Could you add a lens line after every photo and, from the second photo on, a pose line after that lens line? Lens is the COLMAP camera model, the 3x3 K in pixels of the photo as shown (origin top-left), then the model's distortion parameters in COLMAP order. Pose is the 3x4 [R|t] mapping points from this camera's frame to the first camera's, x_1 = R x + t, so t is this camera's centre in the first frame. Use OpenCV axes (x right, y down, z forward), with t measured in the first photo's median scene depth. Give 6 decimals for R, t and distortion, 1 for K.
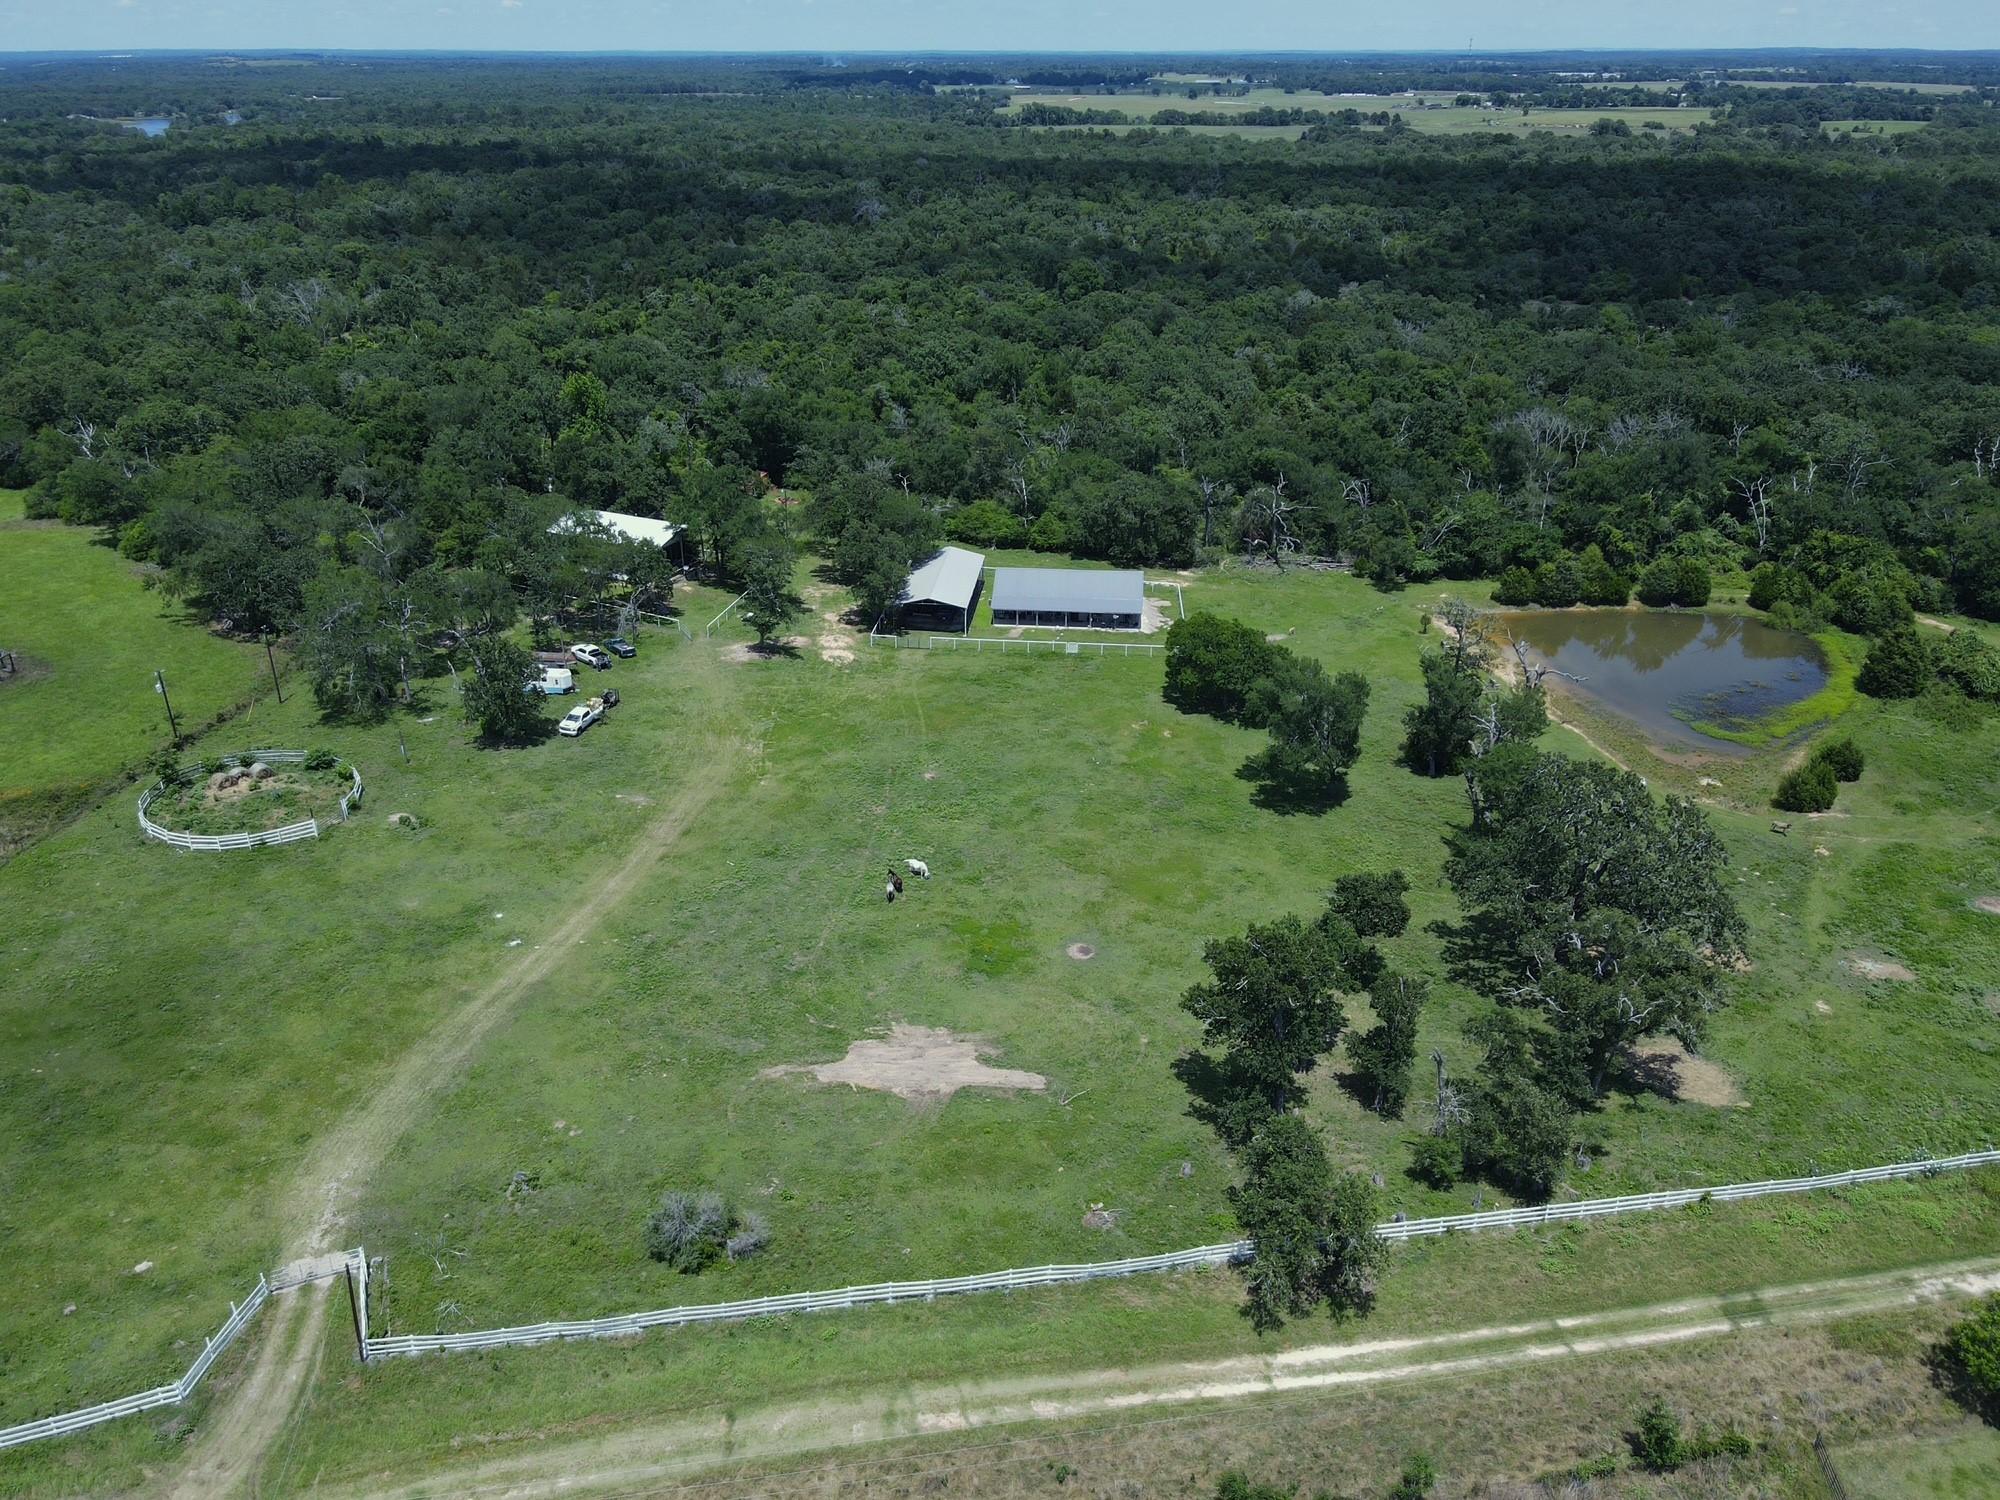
lens RADIAL K [[1468.5, 0, 995.7], [0, 1468.5, 750.9], [0, 0, 1]] dist [-0.007376, 0.043954]
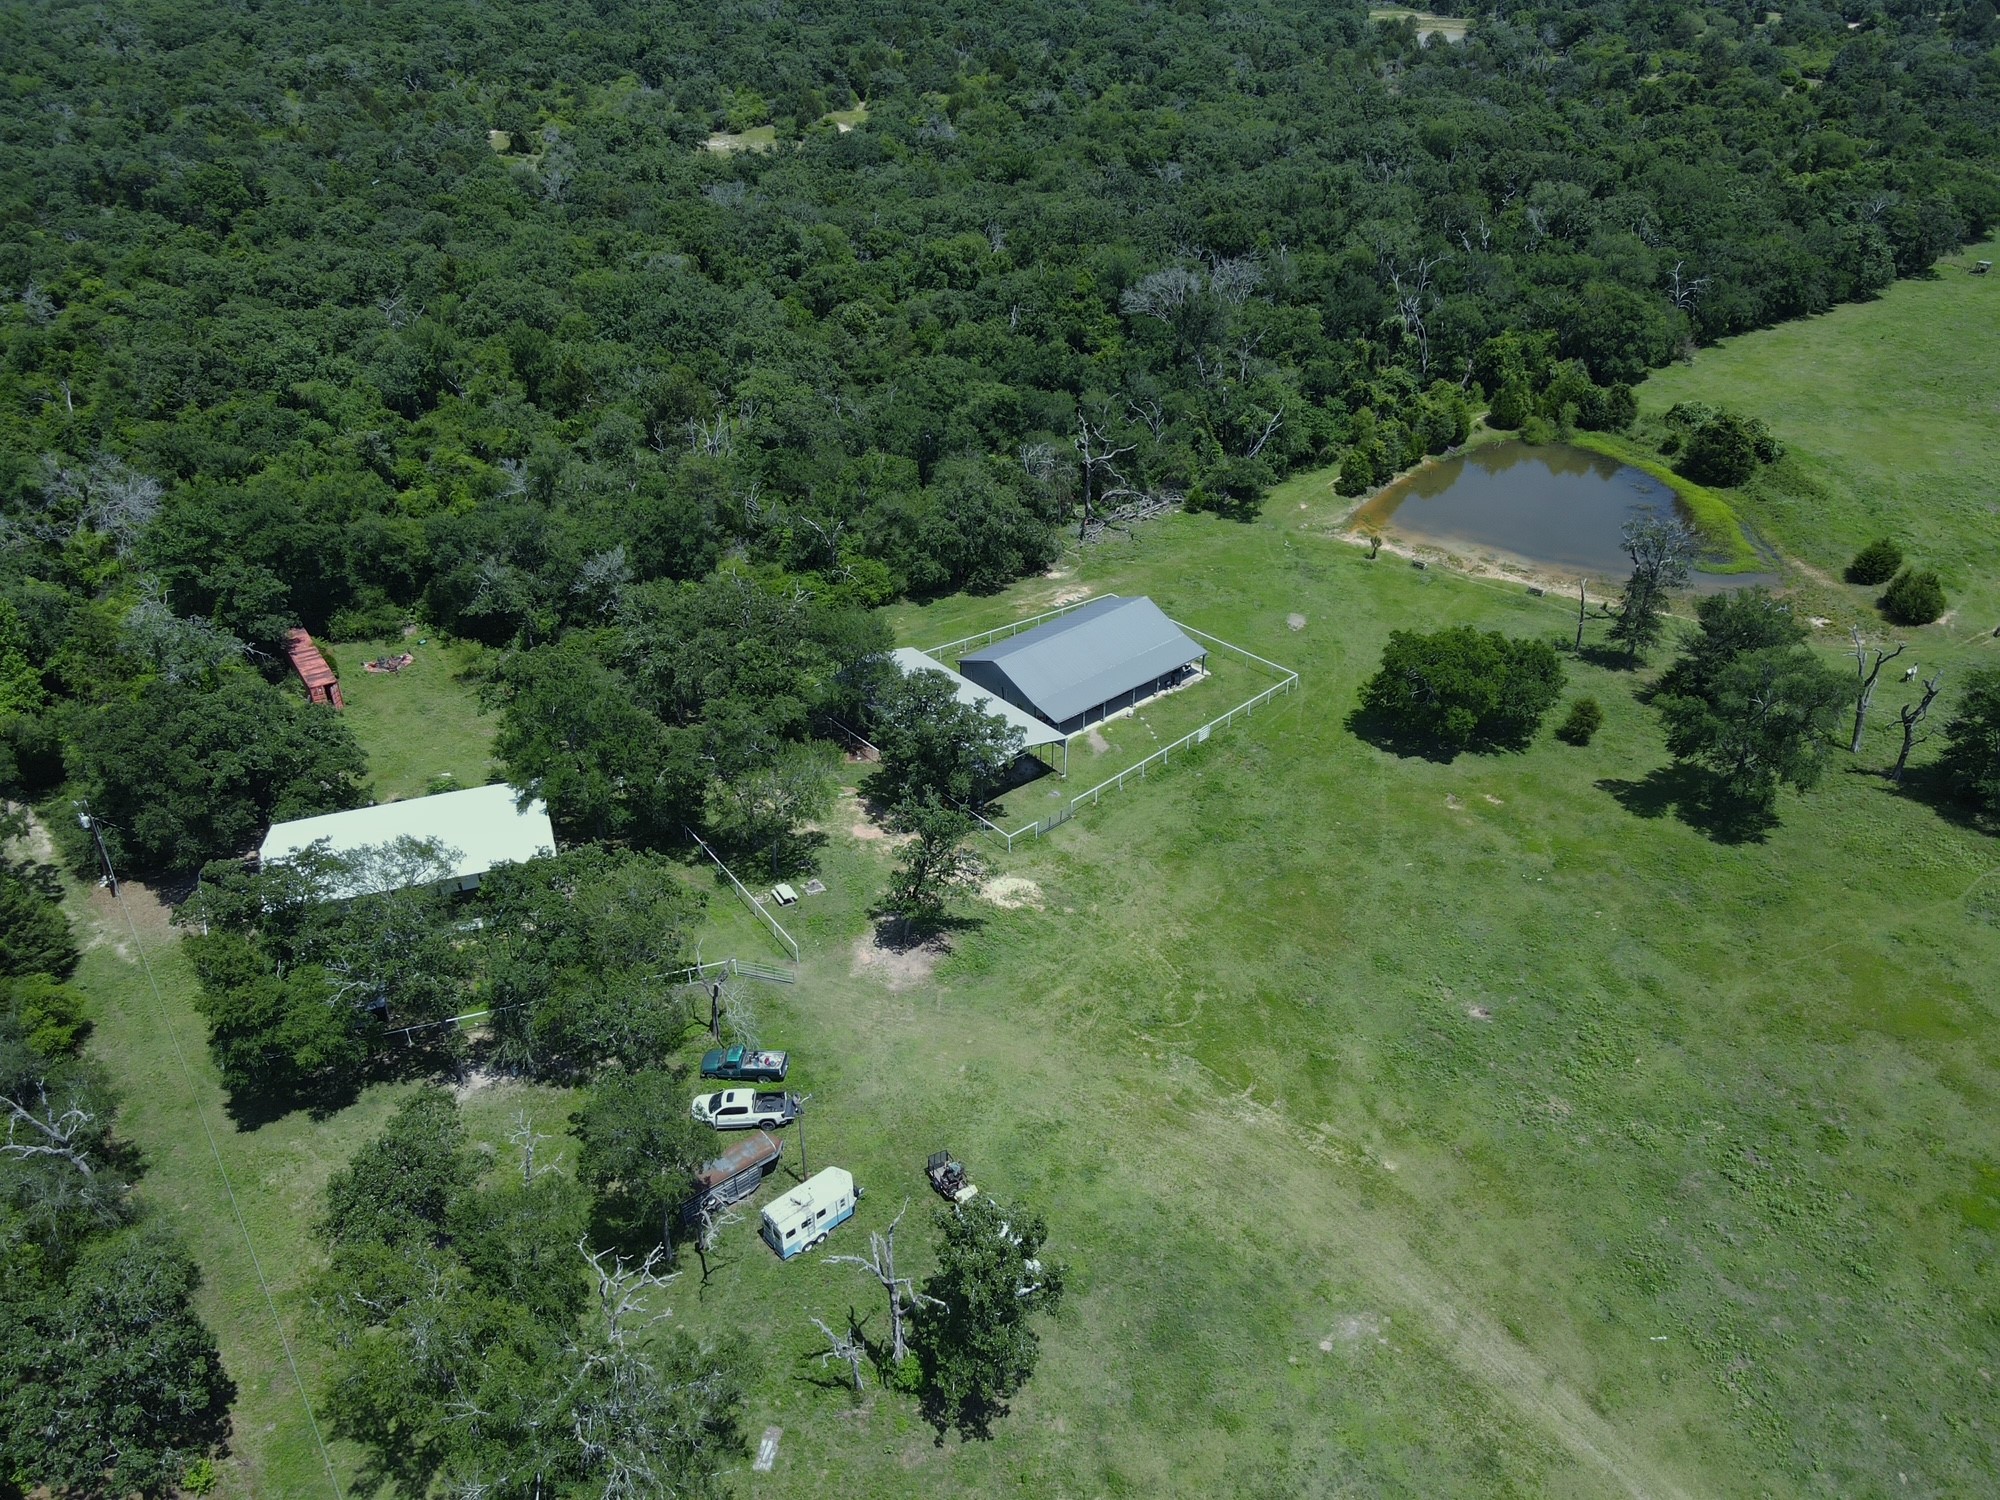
lens RADIAL K [[1468.5, 0, 995.7], [0, 1468.5, 750.9], [0, 0, 1]] dist [-0.007376, 0.043954]
pose [[0.695279, -0.388655, 0.604595, -0.769486], [0.319367, 0.920642, 0.224551, -0.432385], [-0.643888, 0.036962, 0.764226, 0.882541]]
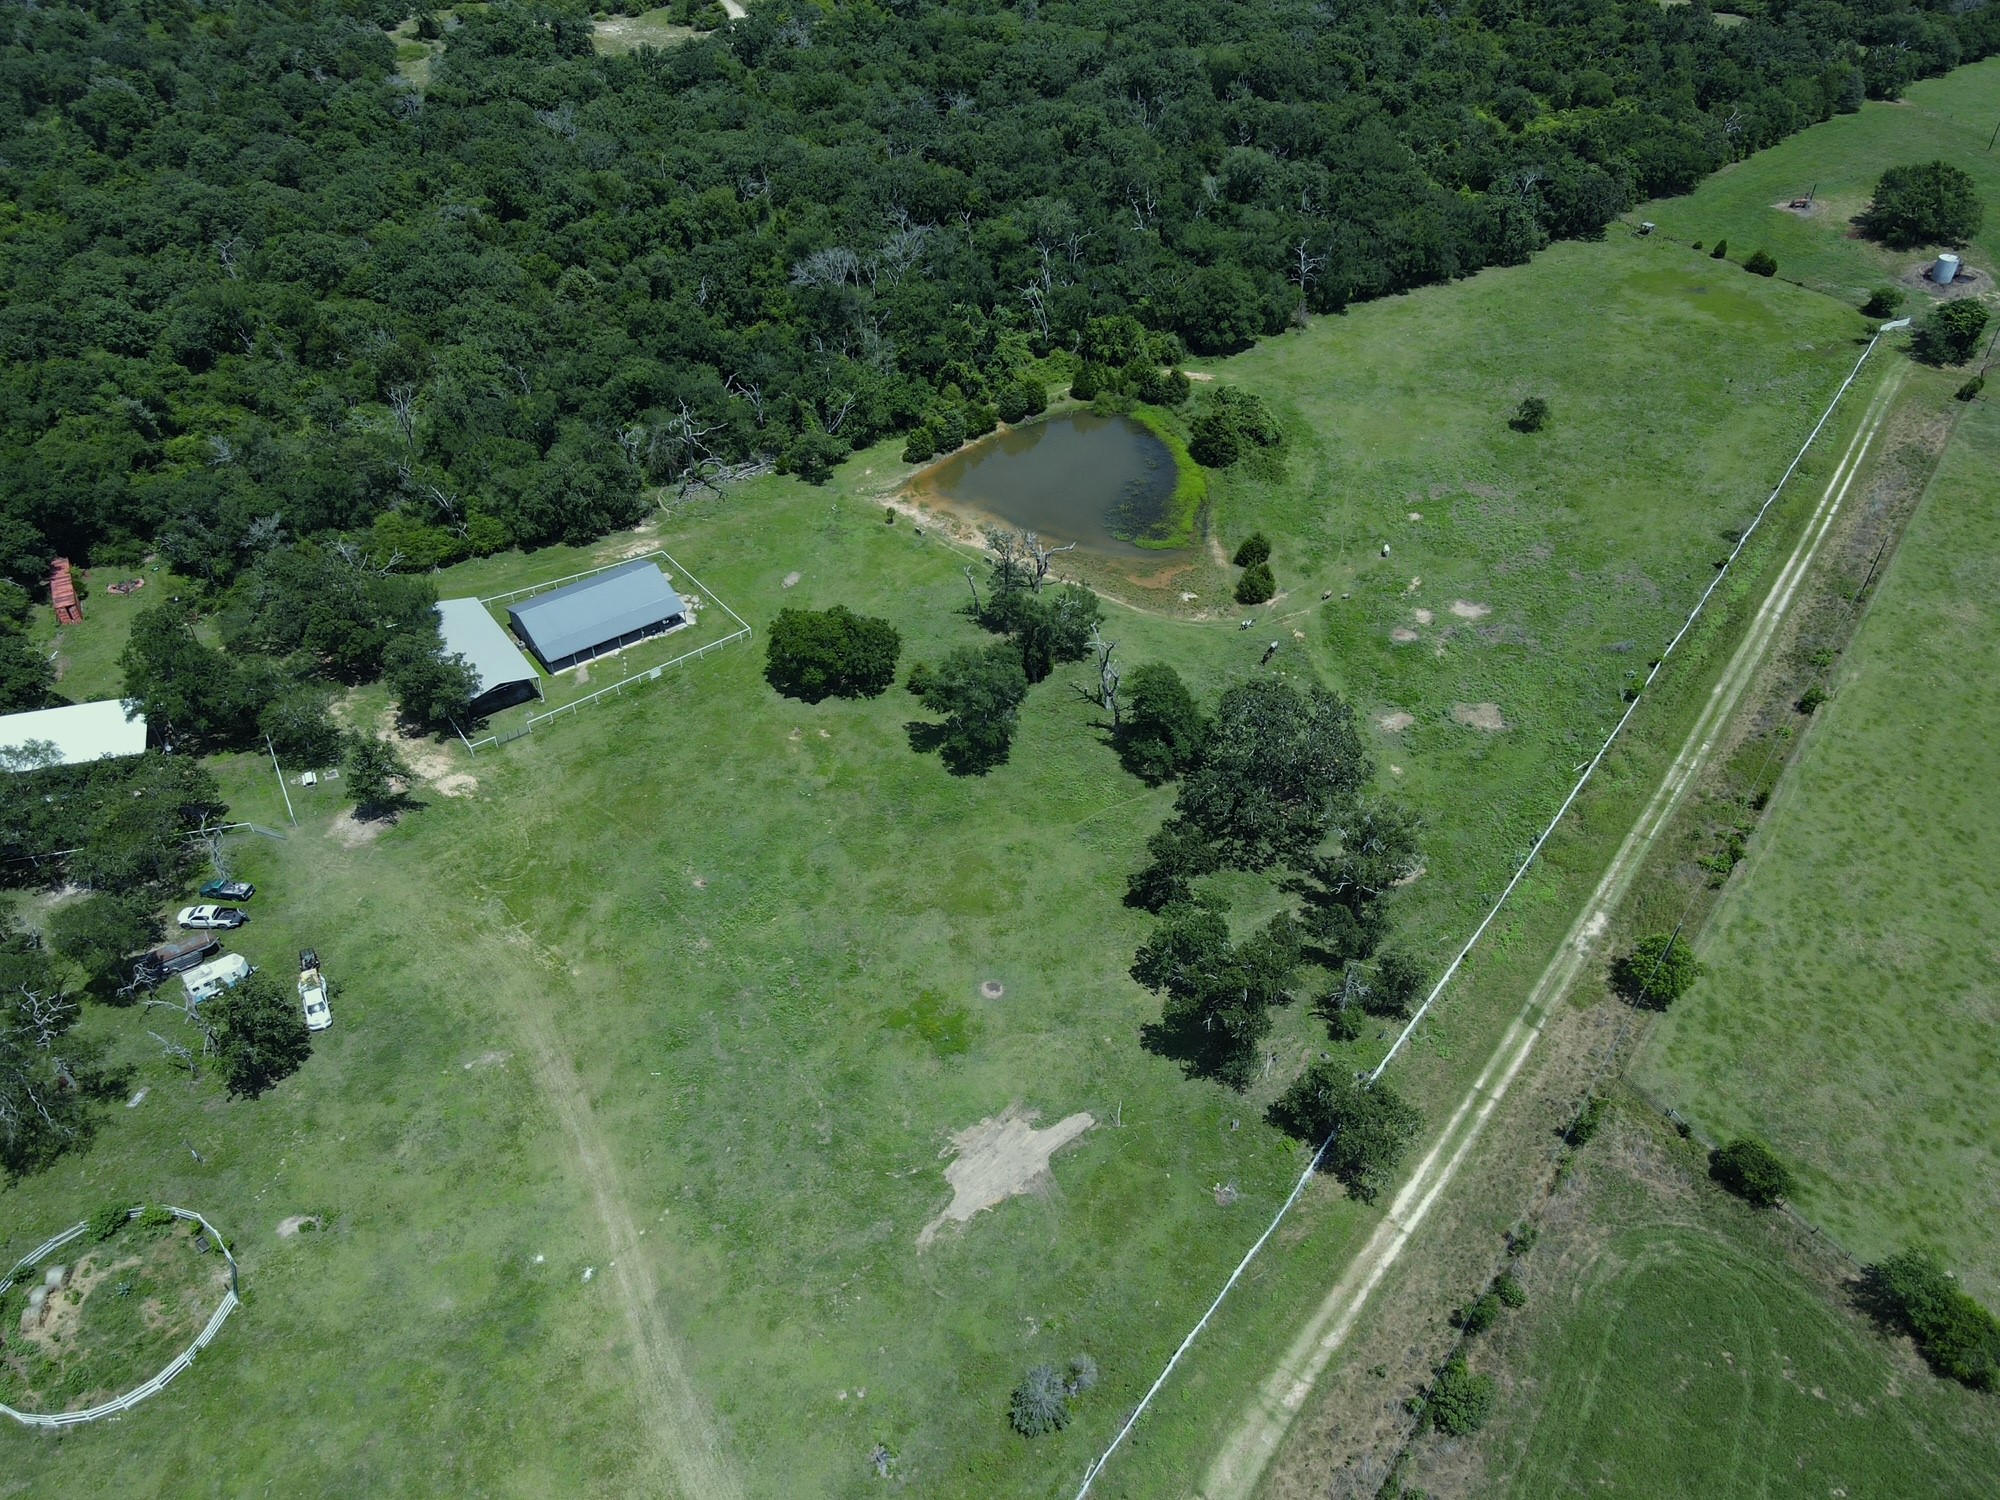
lens RADIAL K [[1468.5, 0, 995.7], [0, 1468.5, 750.9], [0, 0, 1]] dist [-0.007376, 0.043954]
pose [[0.749497, -0.431078, 0.502419, -0.521538], [0.291912, 0.896372, 0.333624, -0.497357], [-0.594173, -0.103388, 0.797665, 0.066431]]
